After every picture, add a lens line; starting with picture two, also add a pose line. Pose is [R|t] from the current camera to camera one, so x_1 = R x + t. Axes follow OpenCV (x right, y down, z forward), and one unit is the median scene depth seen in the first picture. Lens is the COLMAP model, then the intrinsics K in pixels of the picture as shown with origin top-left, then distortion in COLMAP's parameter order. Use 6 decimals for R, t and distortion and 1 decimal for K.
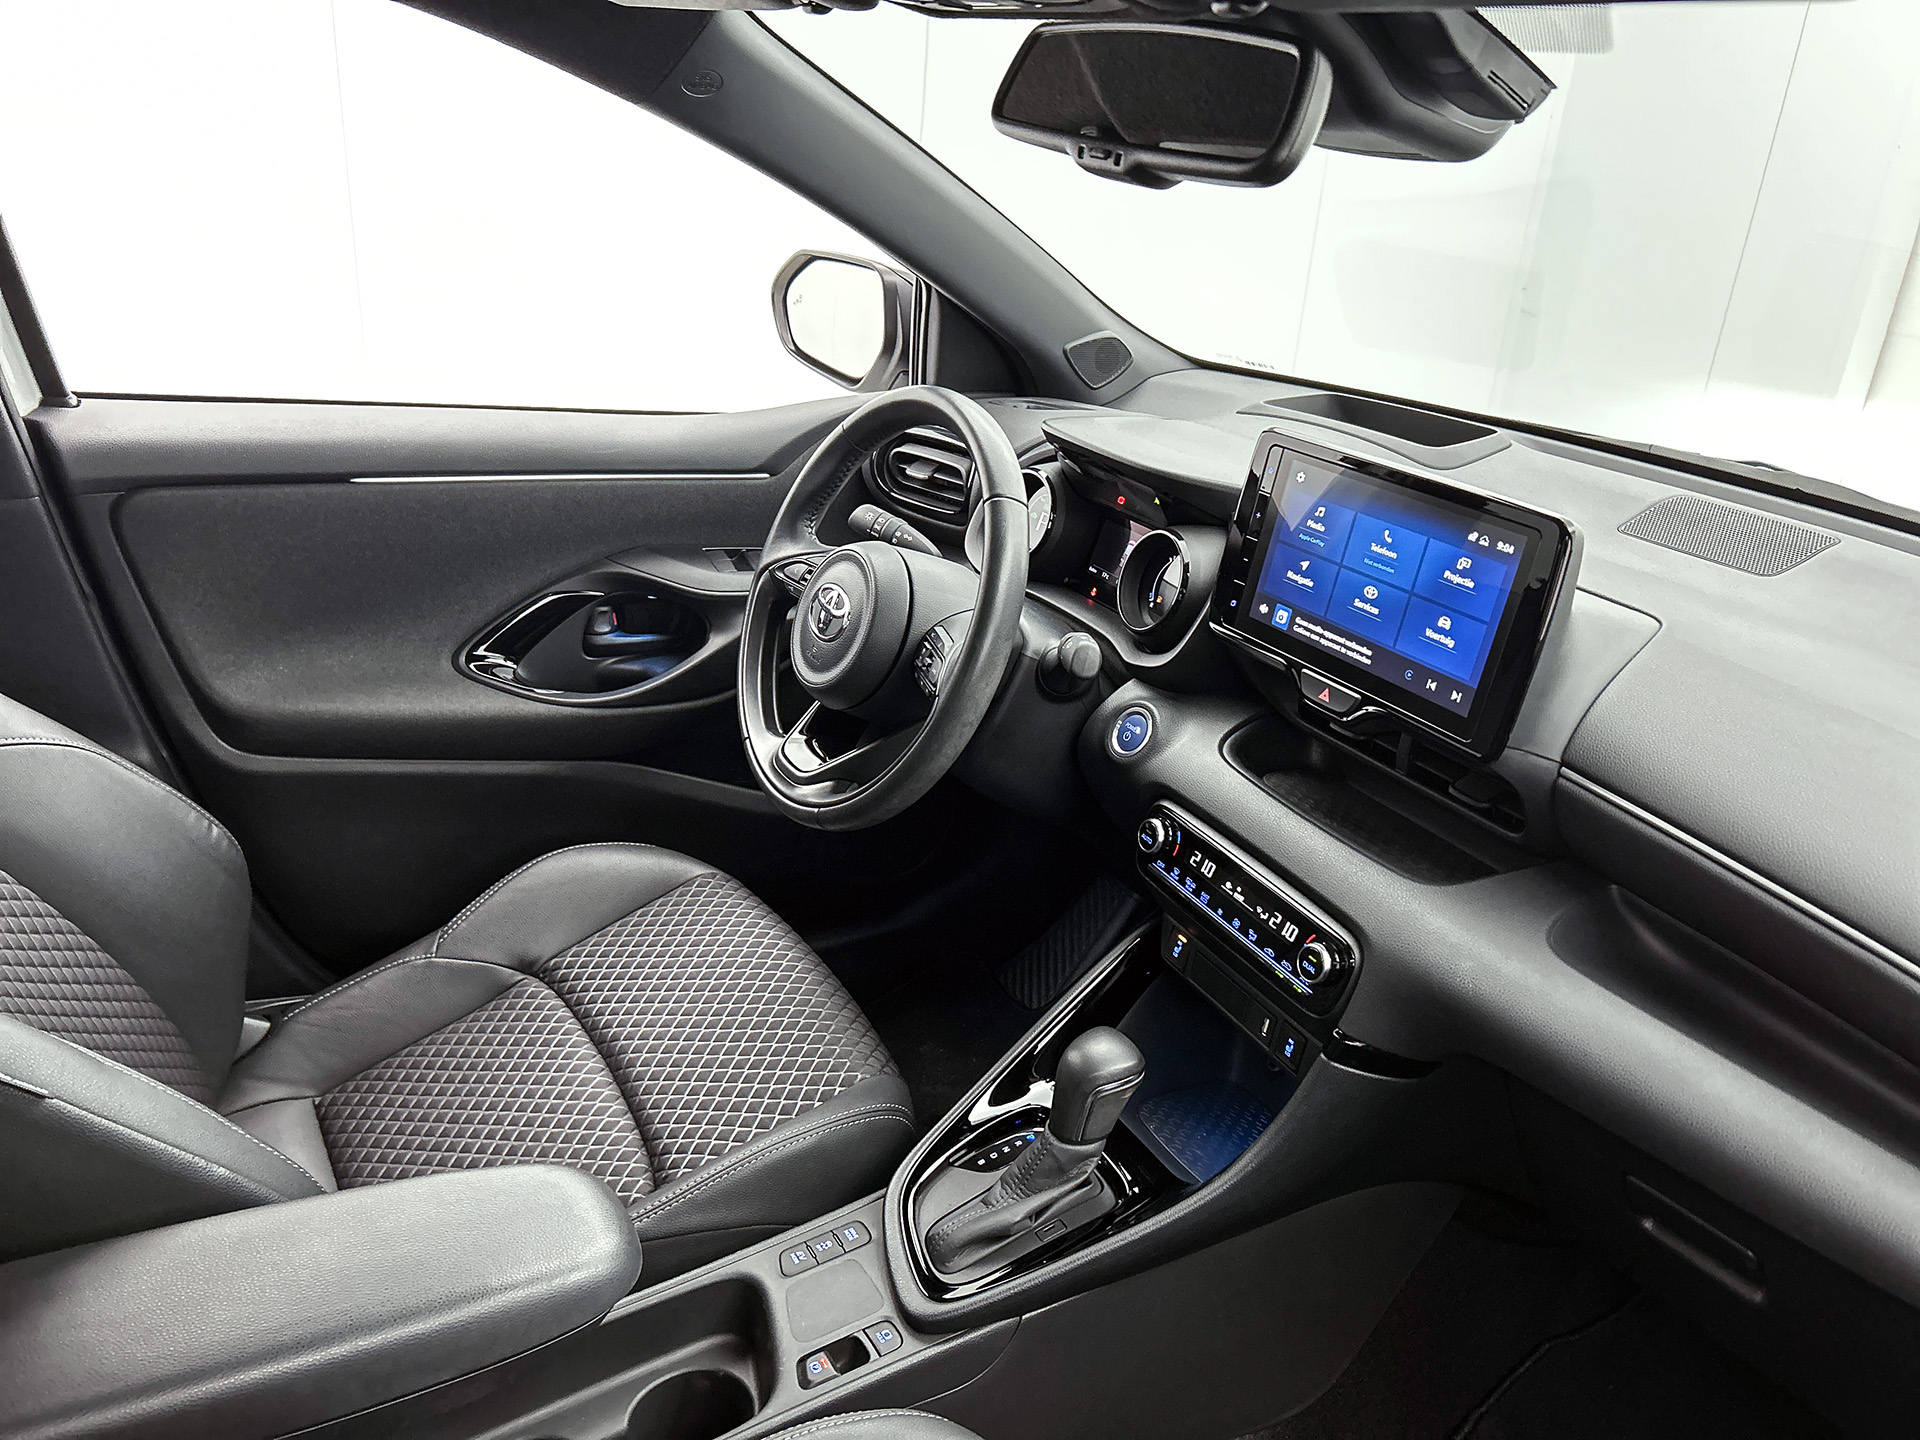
lens RADIAL K [[1469.7, 0, 936.4], [0, 1469.7, 684.2], [0, 0, 1]] dist [0.059305, -0.077840]
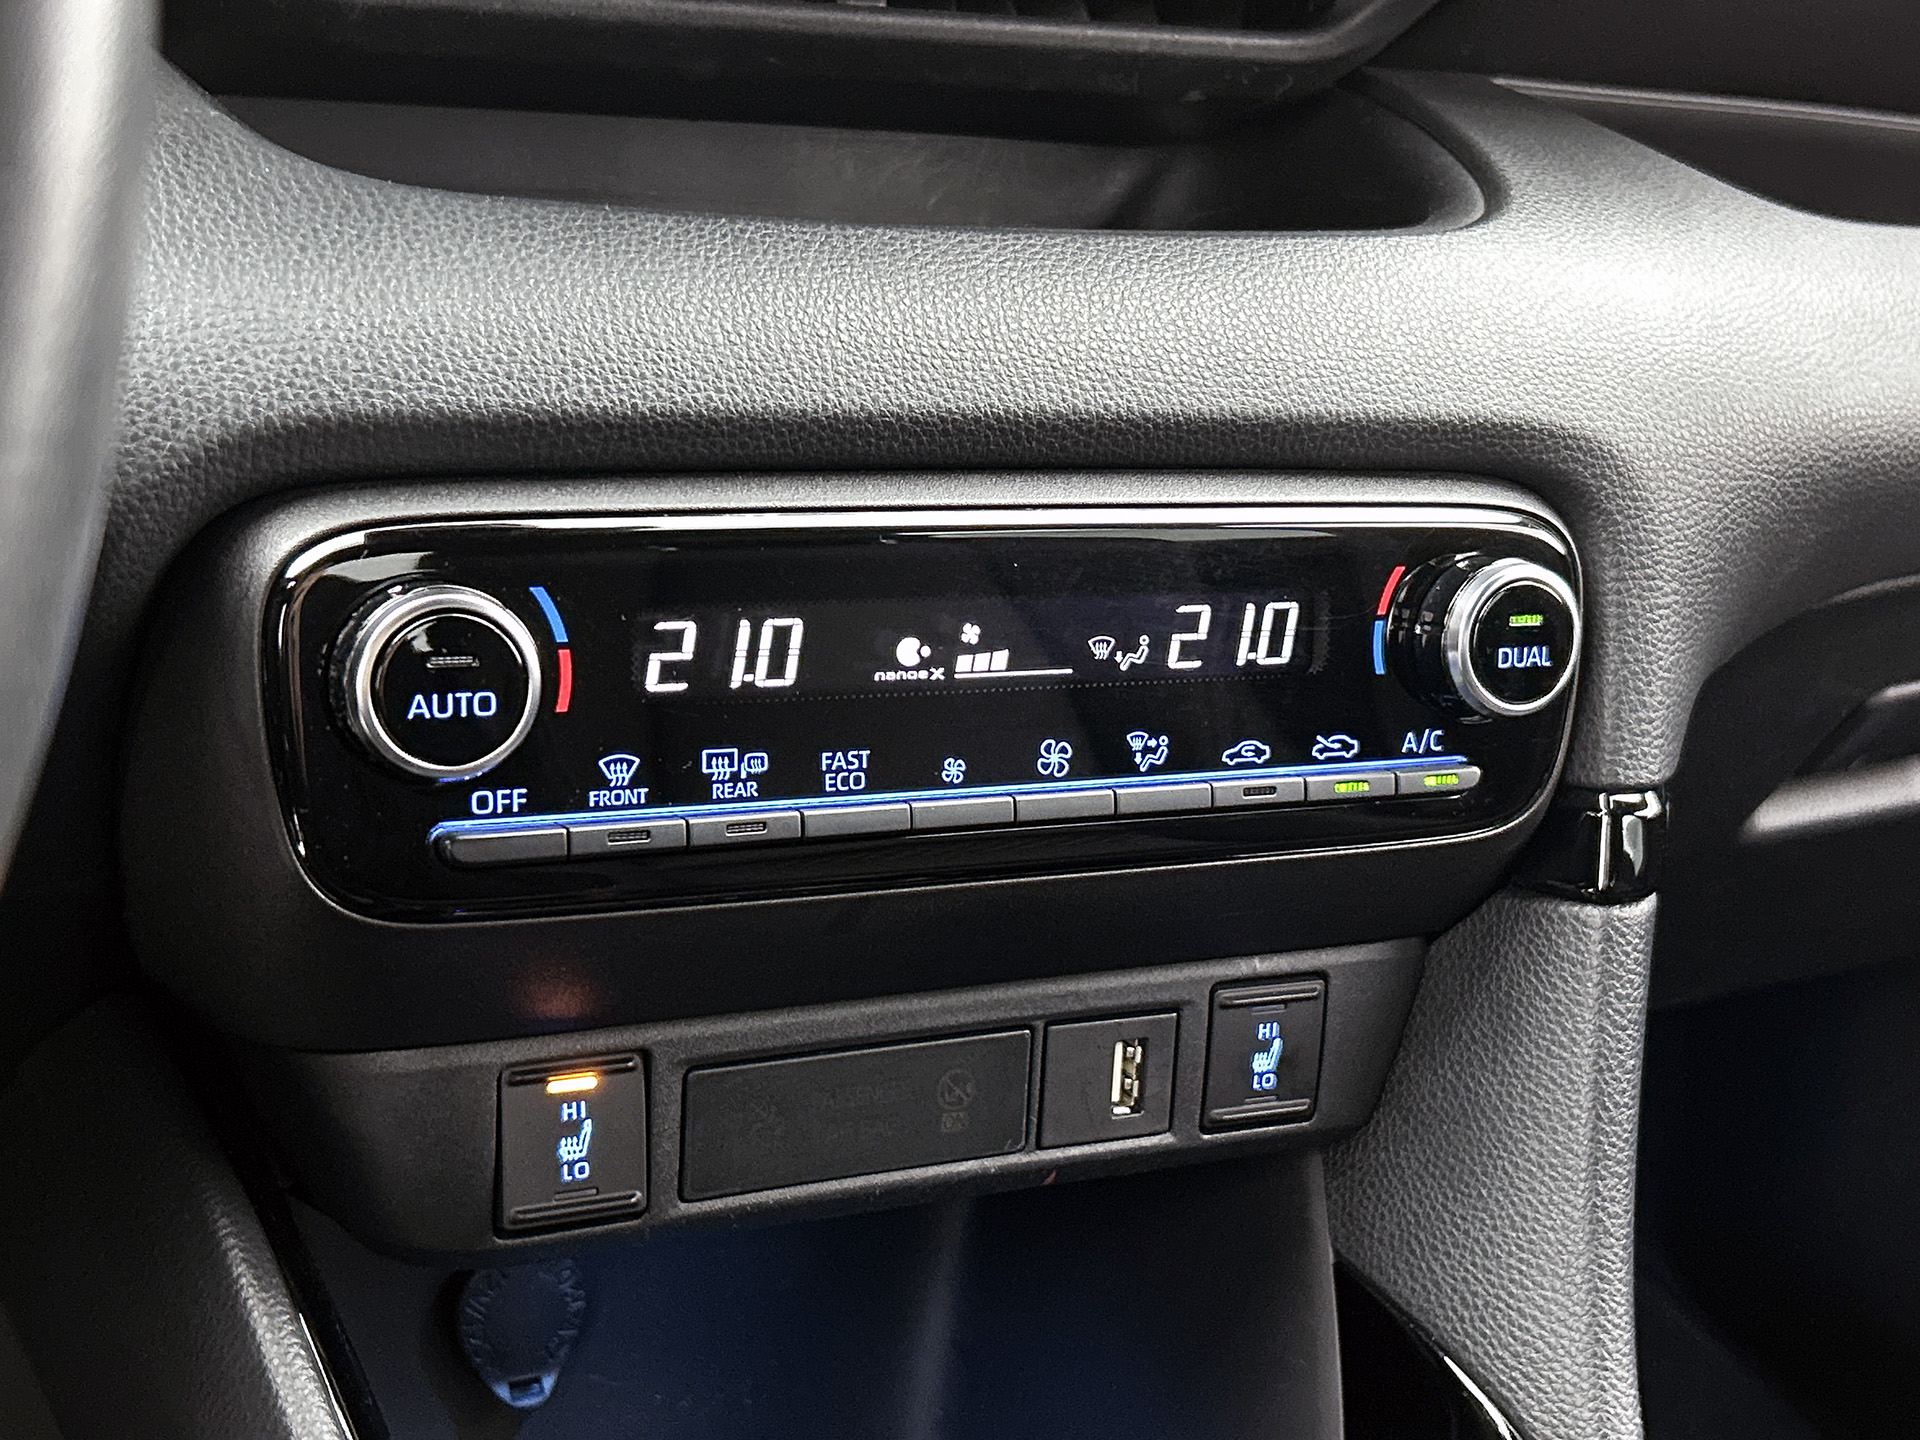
lens RADIAL K [[2463.1, 0, 948.1], [0, 2463.1, 726.7], [0, 0, 1]] dist [0.099292, 0.000000]
pose [[0.040502, -0.411981, 0.910292, -0.143970], [0.267585, 0.882234, 0.387377, 0.006021], [-0.962683, 0.227891, 0.145972, 0.973835]]
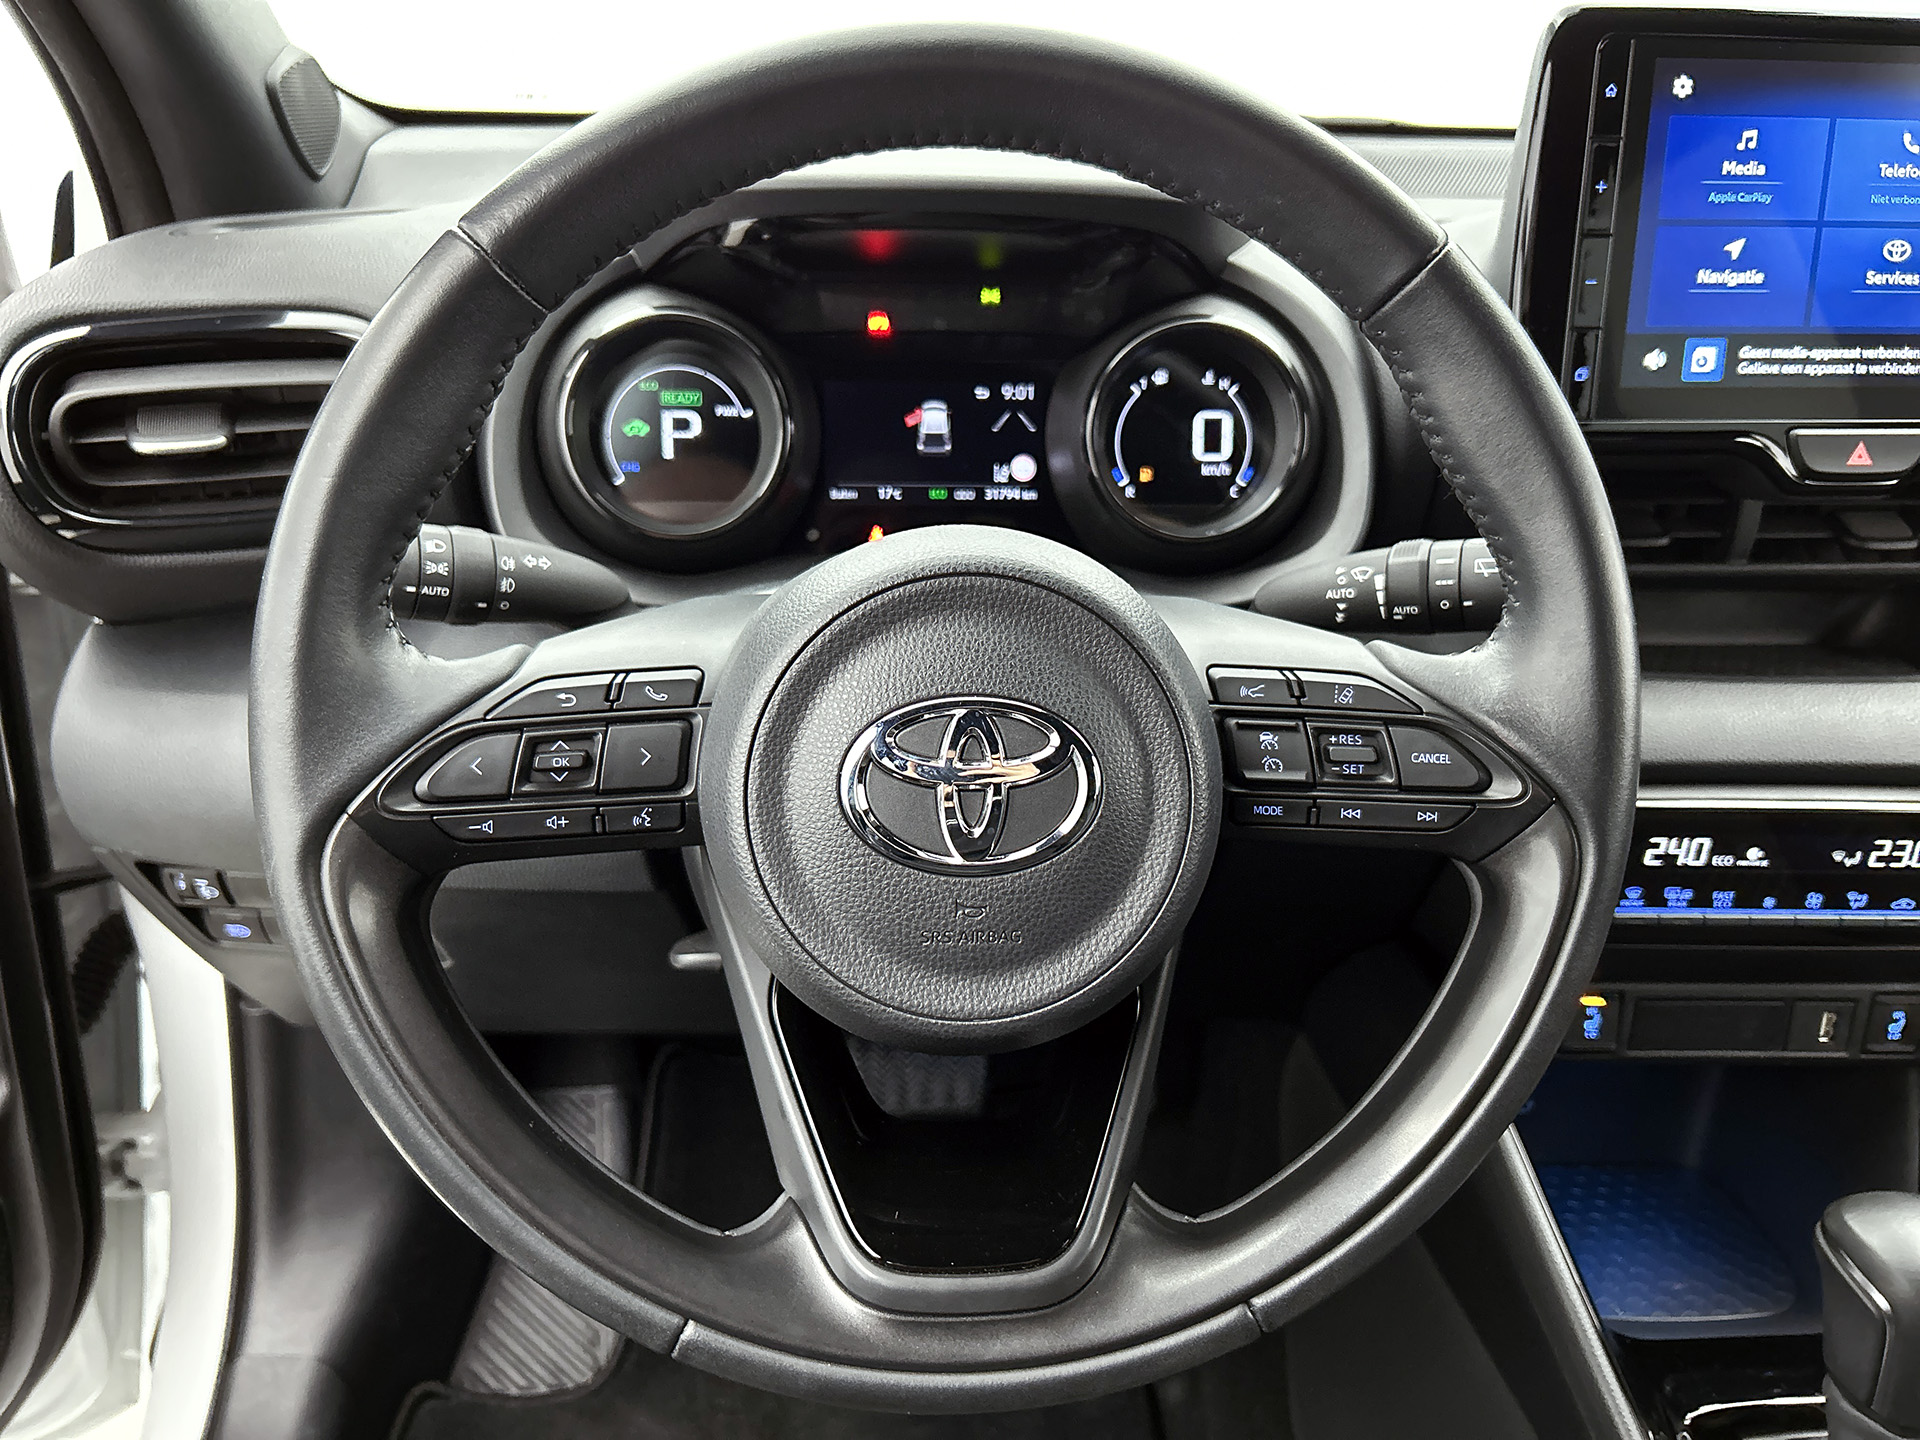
lens RADIAL K [[1469.7, 0, 944.7], [0, 1469.7, 728.1], [0, 0, 1]] dist [0.059305, -0.077840]
pose [[0.430734, -0.418325, 0.799670, -0.373777], [0.345282, 0.895054, 0.282240, -0.175579], [-0.833816, 0.154541, 0.529970, 0.980506]]
